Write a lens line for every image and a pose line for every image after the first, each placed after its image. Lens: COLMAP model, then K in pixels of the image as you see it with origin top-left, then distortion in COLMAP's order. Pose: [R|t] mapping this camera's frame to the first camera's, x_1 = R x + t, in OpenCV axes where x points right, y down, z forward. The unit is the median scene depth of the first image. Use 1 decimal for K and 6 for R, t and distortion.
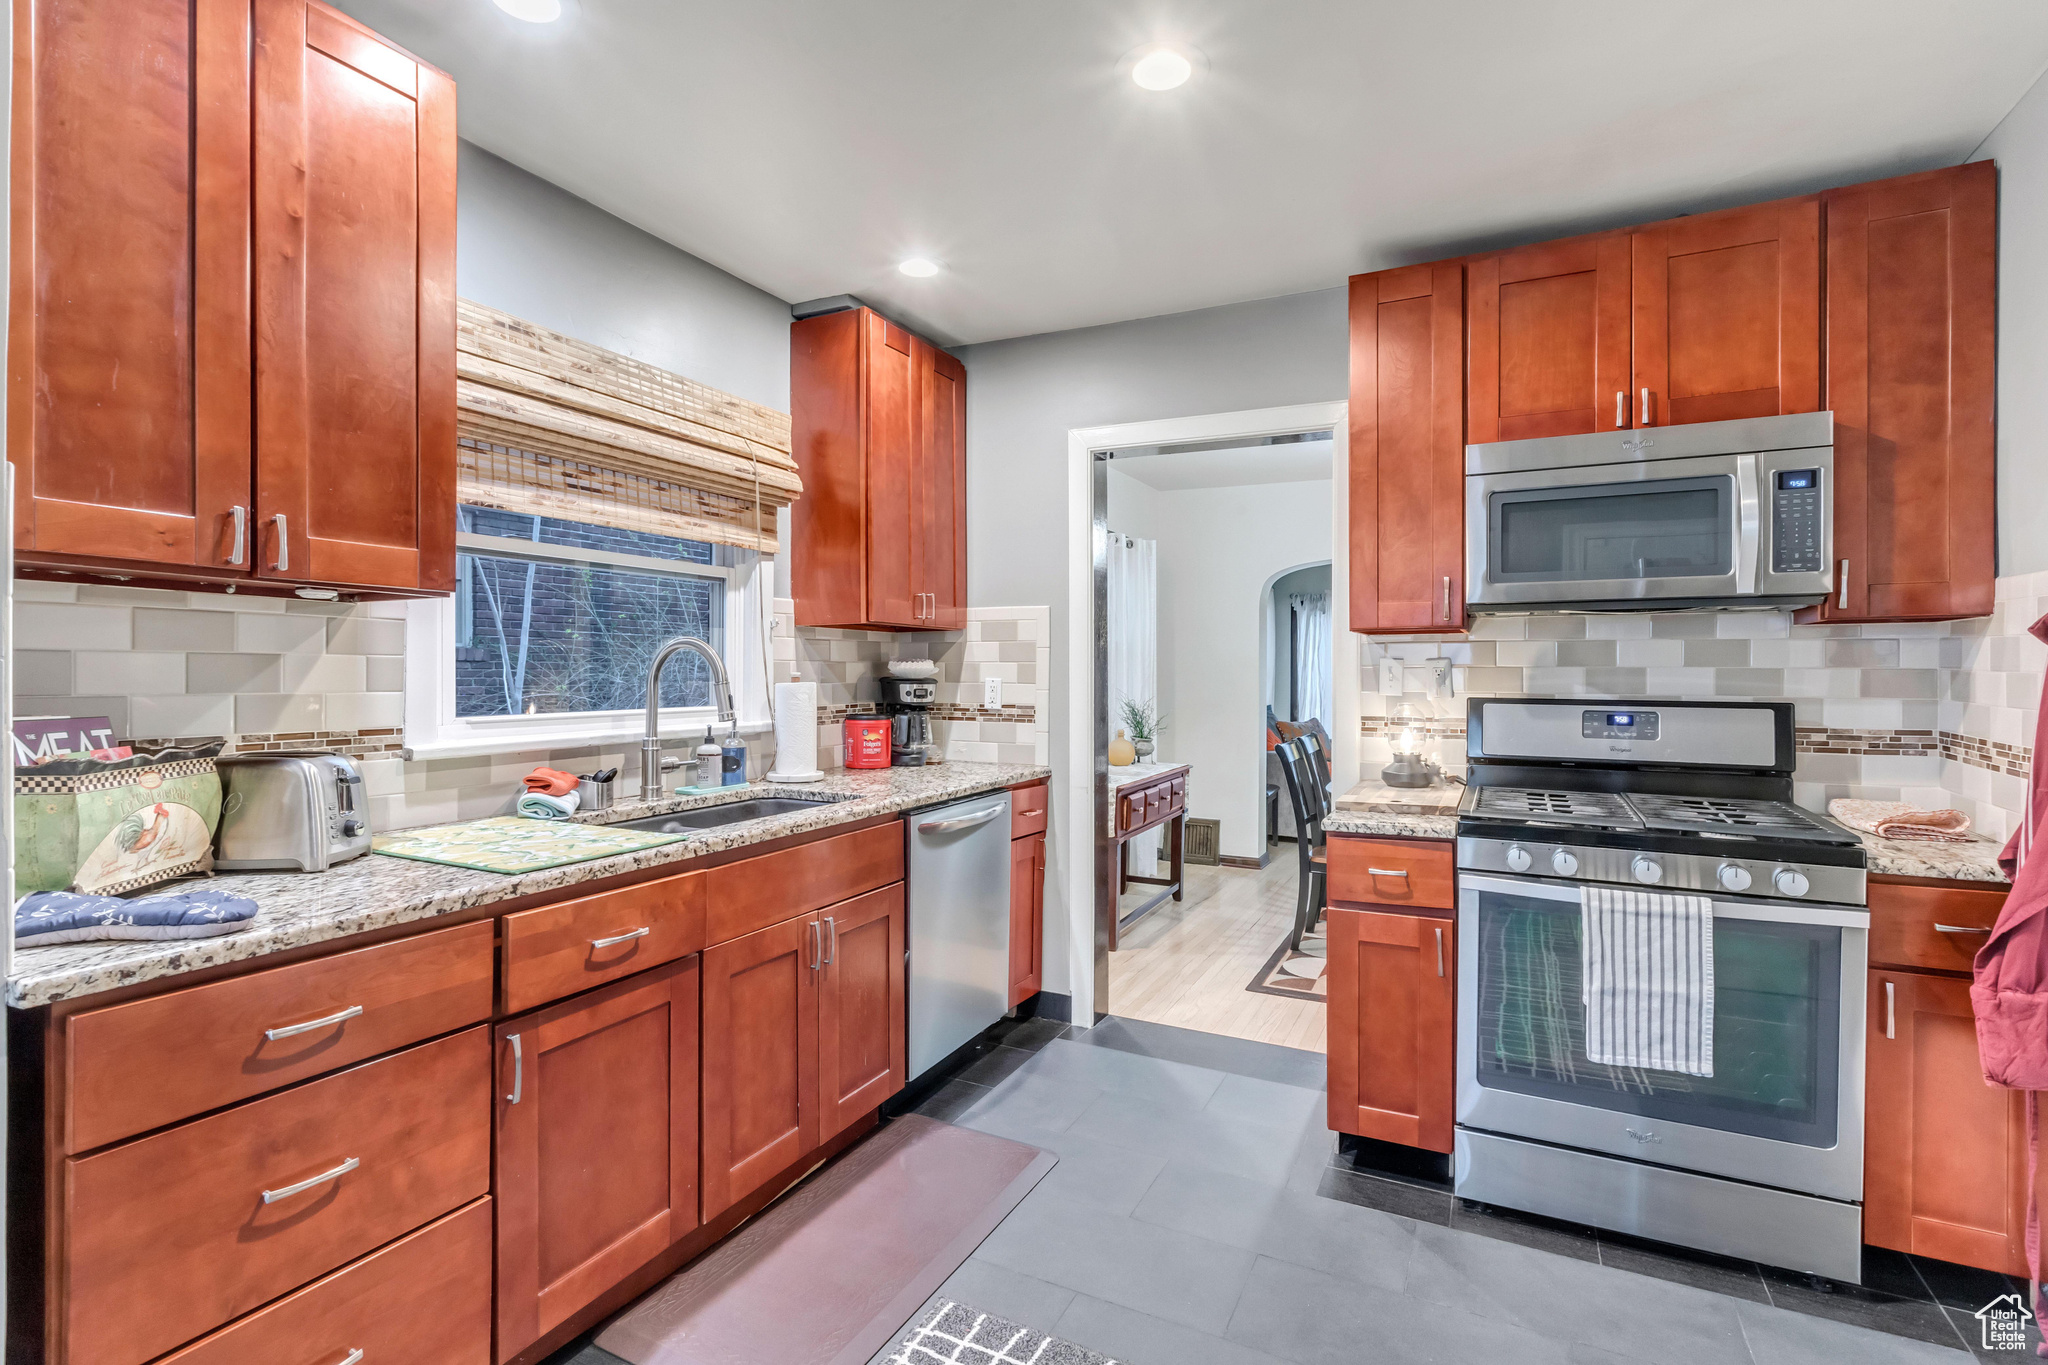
lens RADIAL K [[969.9, 0, 1021.3], [0, 969.9, 675.0], [0, 0, 1]] dist [-0.000592, -0.000148]
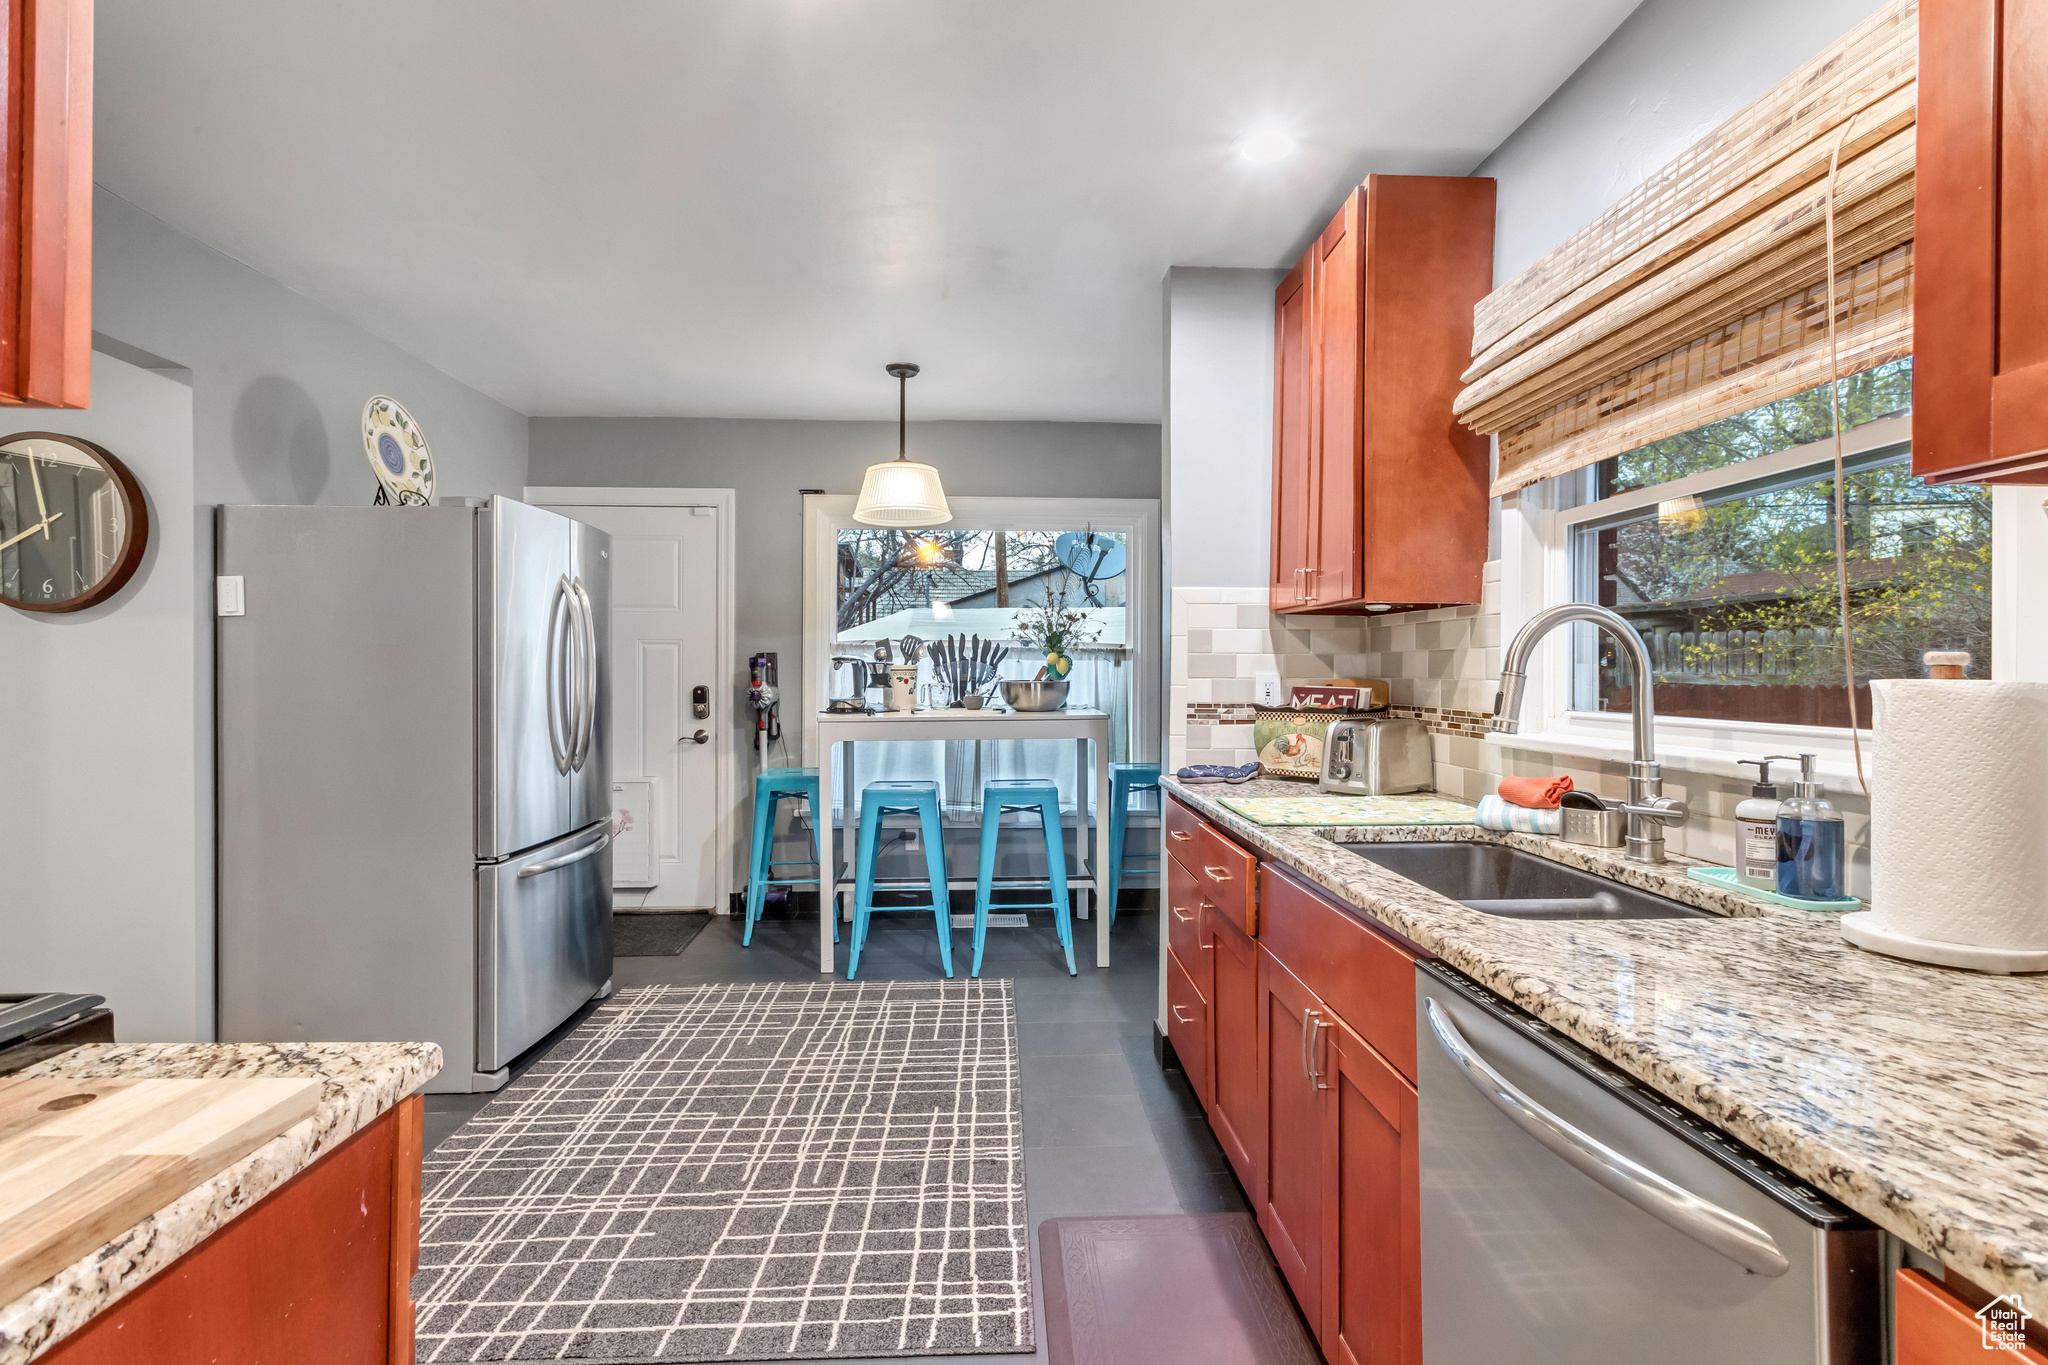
lens RADIAL K [[969.9, 0, 1021.3], [0, 969.9, 675.0], [0, 0, 1]] dist [-0.000592, -0.000148]
pose [[-0.869166, -0.002509, -0.494513, 0.123197], [-0.005980, 0.999967, 0.005437, 0.003073], [0.494484, 0.007683, -0.869153, 0.578663]]
